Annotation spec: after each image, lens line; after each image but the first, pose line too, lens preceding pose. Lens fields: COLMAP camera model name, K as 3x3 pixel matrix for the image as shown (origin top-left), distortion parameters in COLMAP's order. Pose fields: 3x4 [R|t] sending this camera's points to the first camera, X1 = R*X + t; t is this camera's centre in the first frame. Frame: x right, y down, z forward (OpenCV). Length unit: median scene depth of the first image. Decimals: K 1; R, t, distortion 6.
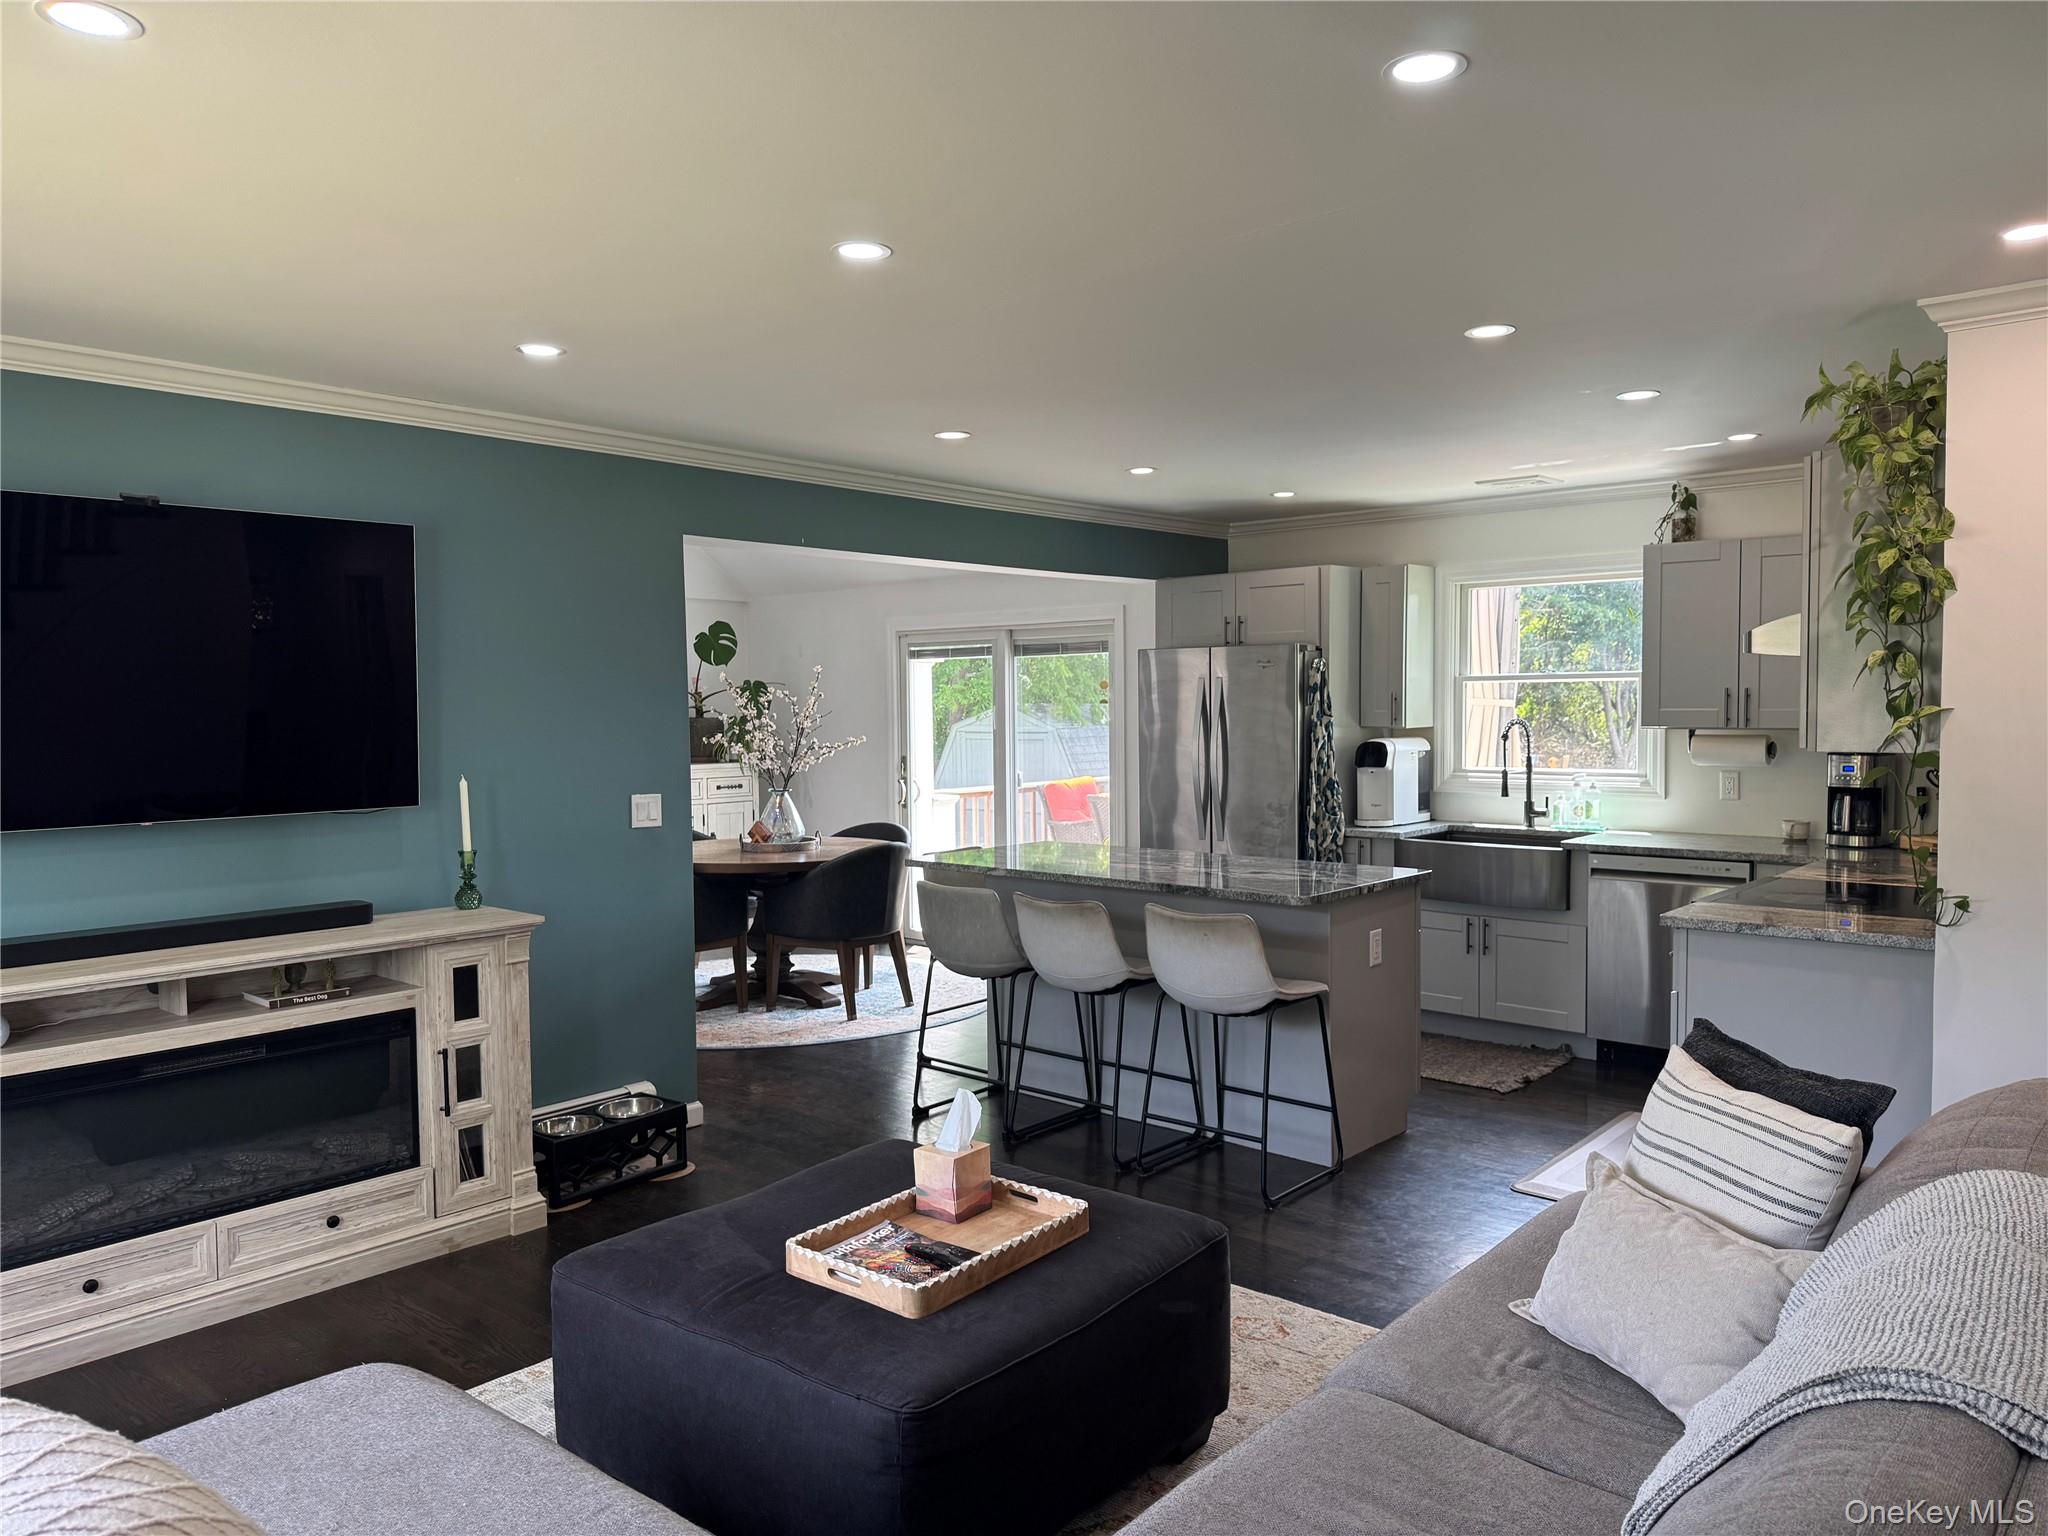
lens RADIAL K [[1444.2, 0, 1024.1], [0, 1444.2, 771.5], [0, 0, 1]] dist [0.002594, 0.000203]
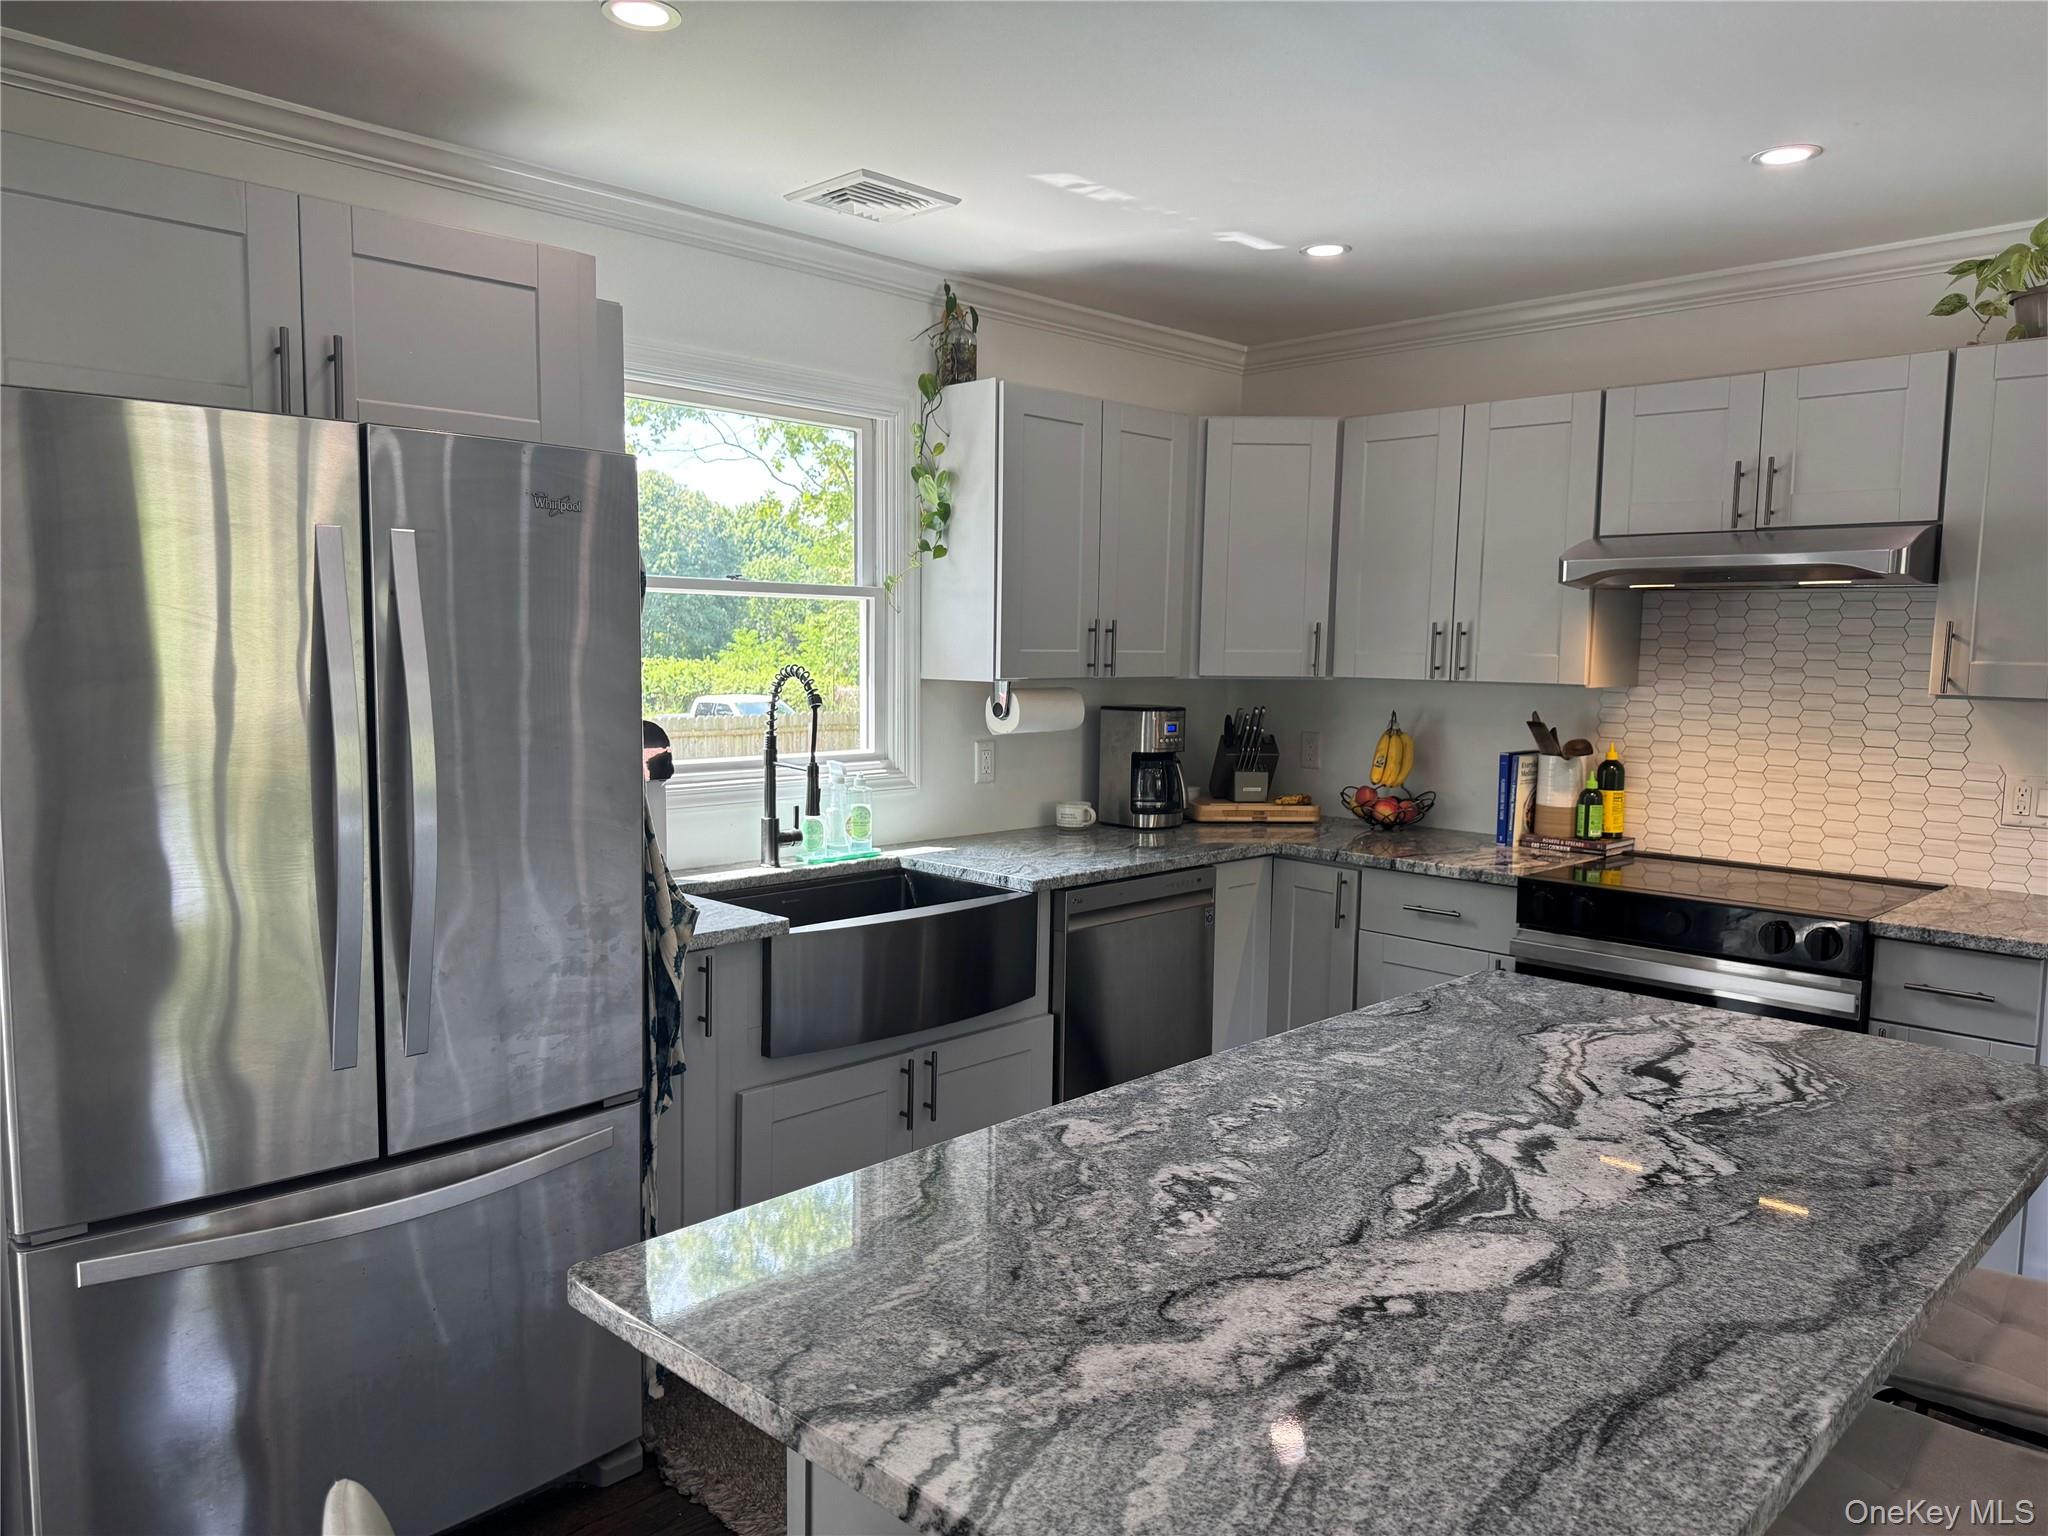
lens RADIAL K [[1444.2, 0, 1023.5], [0, 1444.2, 775.9], [0, 0, 1]] dist [0.002594, 0.000203]
pose [[0.061454, -0.079352, 0.994951, -0.185367], [0.031930, 0.996481, 0.077502, -0.034402], [-0.997599, 0.027006, 0.063772, 0.876216]]
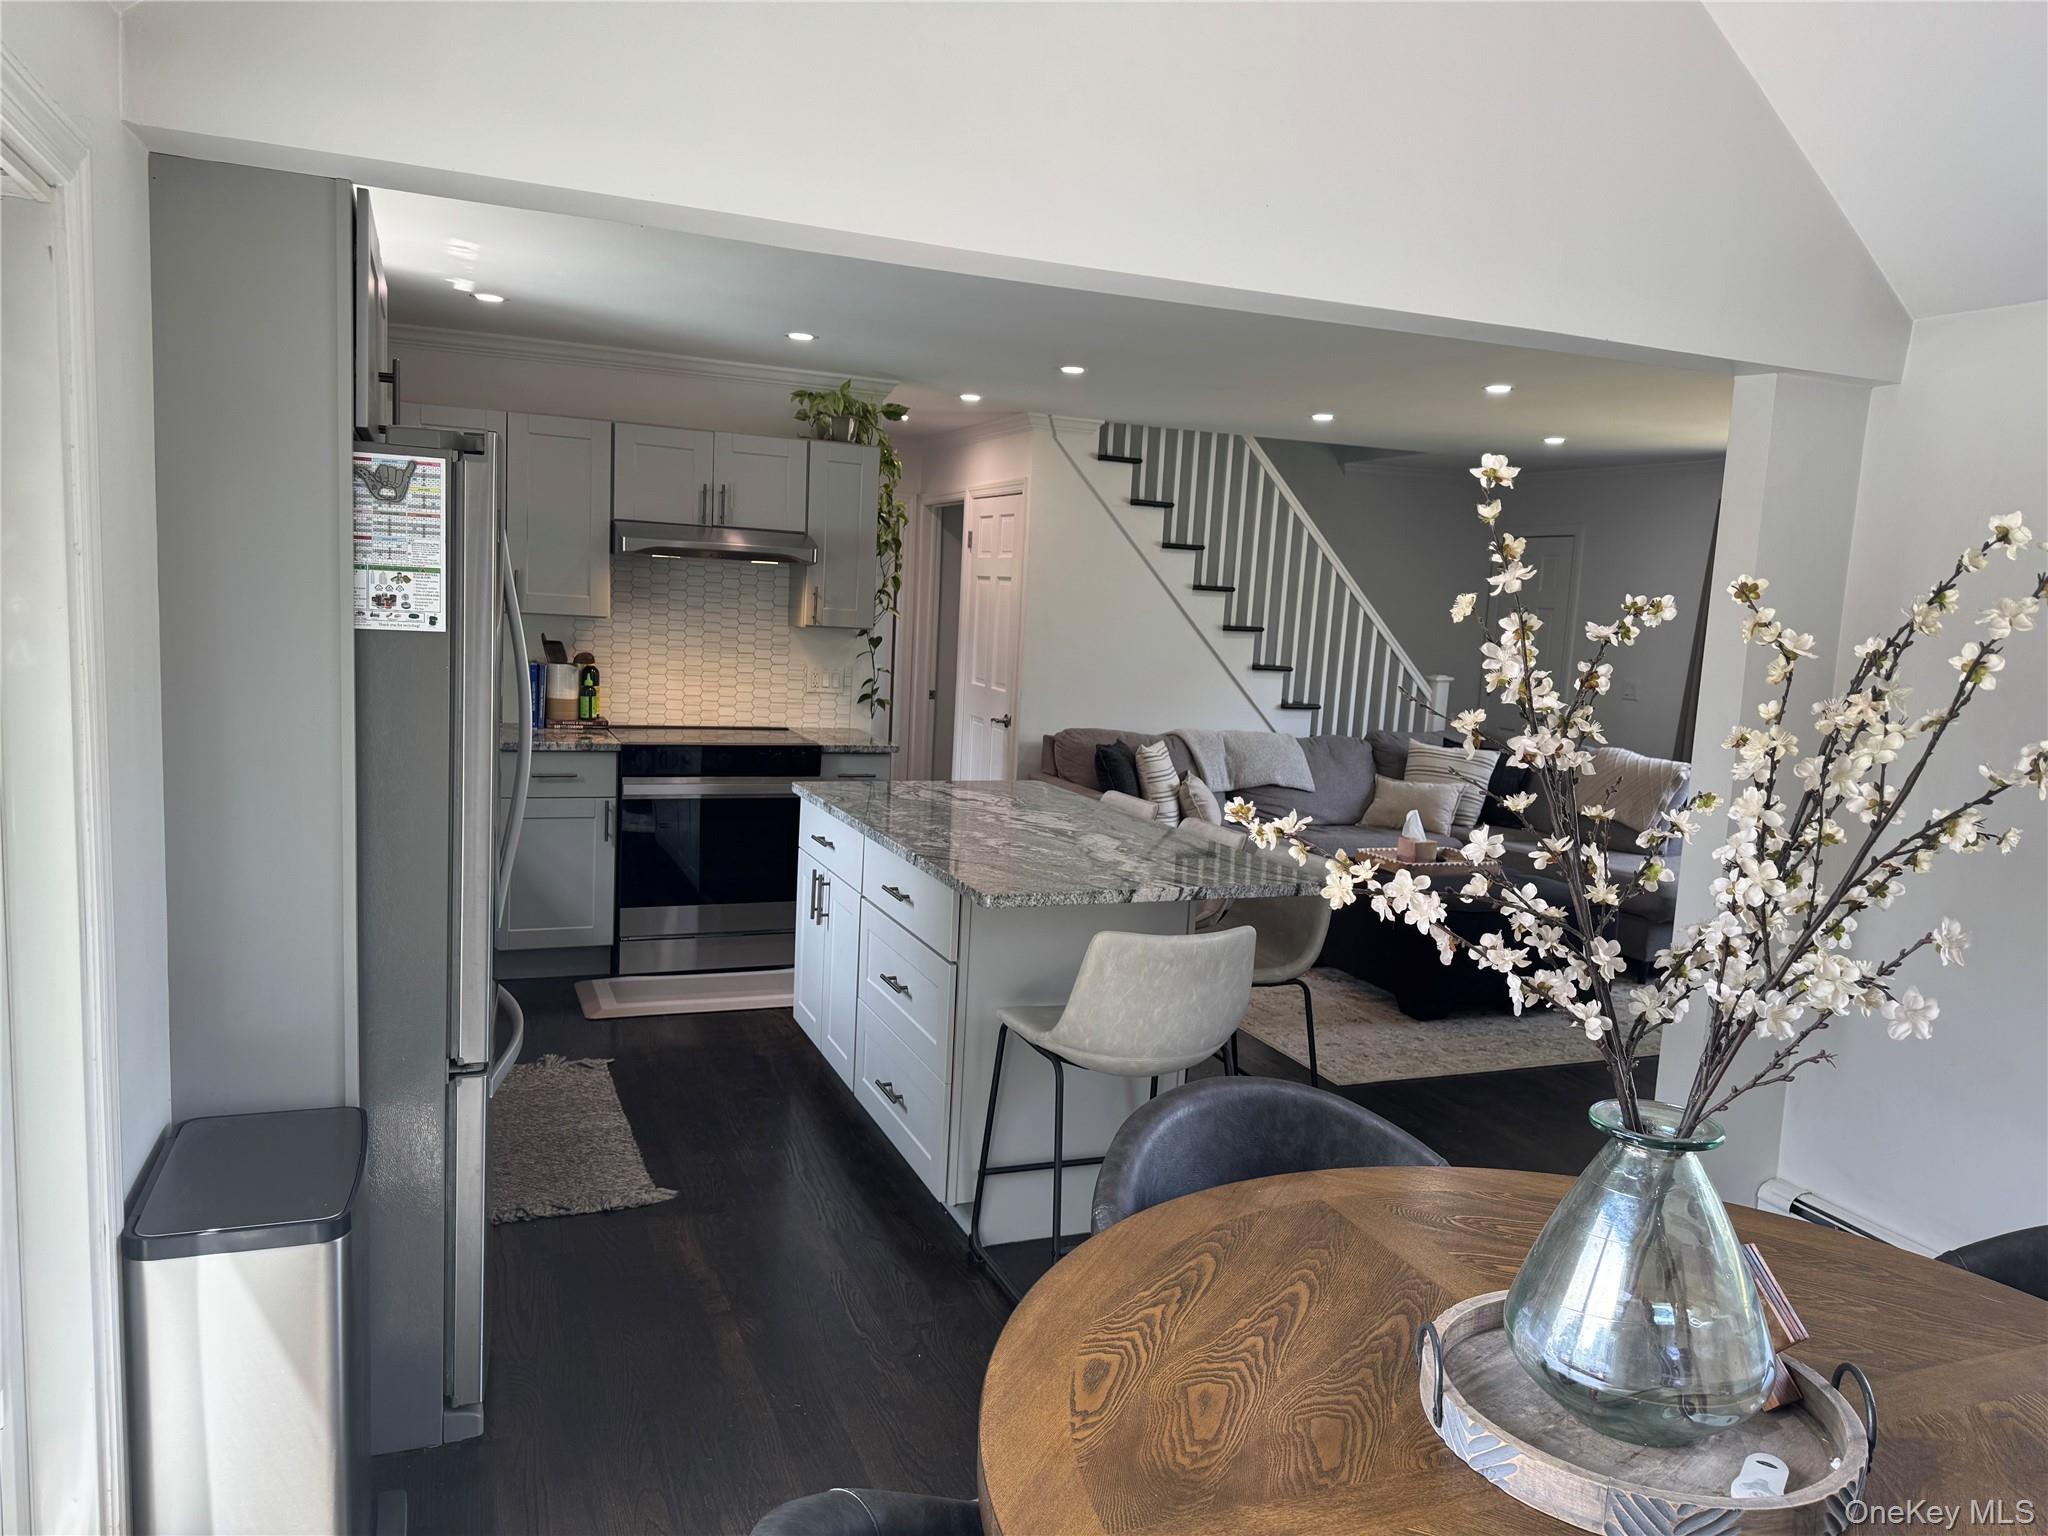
lens RADIAL K [[1444.2, 0, 1021.3], [0, 1444.2, 773.5], [0, 0, 1]] dist [0.002594, 0.000203]
pose [[-0.898255, -0.089247, 0.430318, -0.217562], [-0.022729, 0.987287, 0.157316, -0.093385], [-0.438887, 0.131529, -0.888863, 1.729308]]
